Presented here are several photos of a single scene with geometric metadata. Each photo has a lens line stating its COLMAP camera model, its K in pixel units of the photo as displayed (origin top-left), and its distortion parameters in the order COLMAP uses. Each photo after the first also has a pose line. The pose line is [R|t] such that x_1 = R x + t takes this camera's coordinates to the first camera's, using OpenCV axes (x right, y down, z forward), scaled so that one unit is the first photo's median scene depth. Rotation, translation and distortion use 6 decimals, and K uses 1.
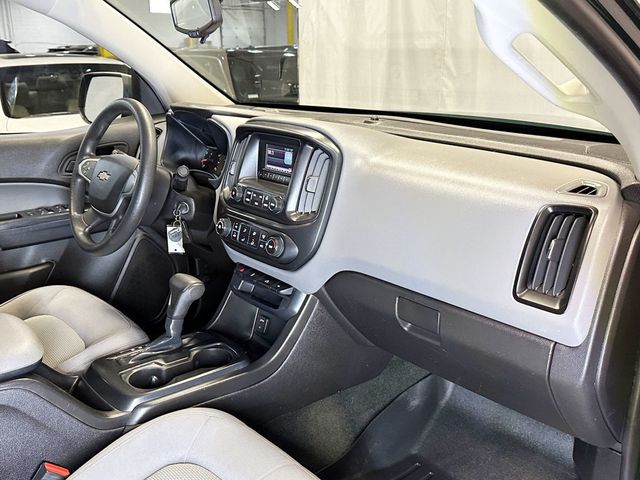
lens RADIAL K [[619.4, 0, 327.2], [0, 619.4, 238.6], [0, 0, 1]] dist [0.113895, -0.260070]
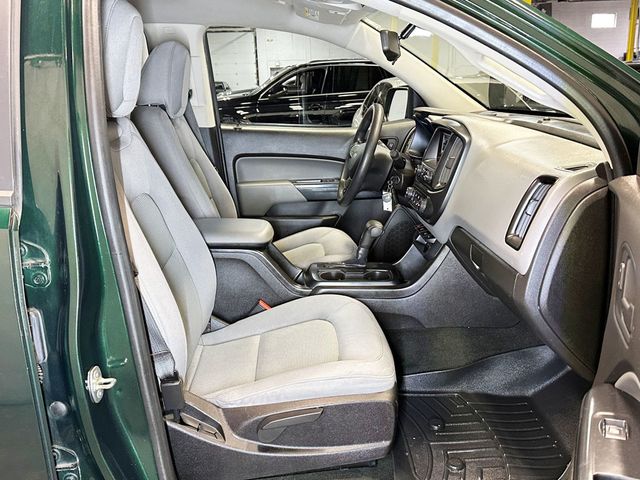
lens RADIAL K [[619.4, 0, 327.2], [0, 619.4, 238.6], [0, 0, 1]] dist [0.113895, -0.260070]
pose [[0.787132, 0.131908, -0.602514, 0.590166], [-0.146962, 0.988839, 0.024492, 0.082078], [0.599020, 0.069268, 0.797732, -0.250907]]
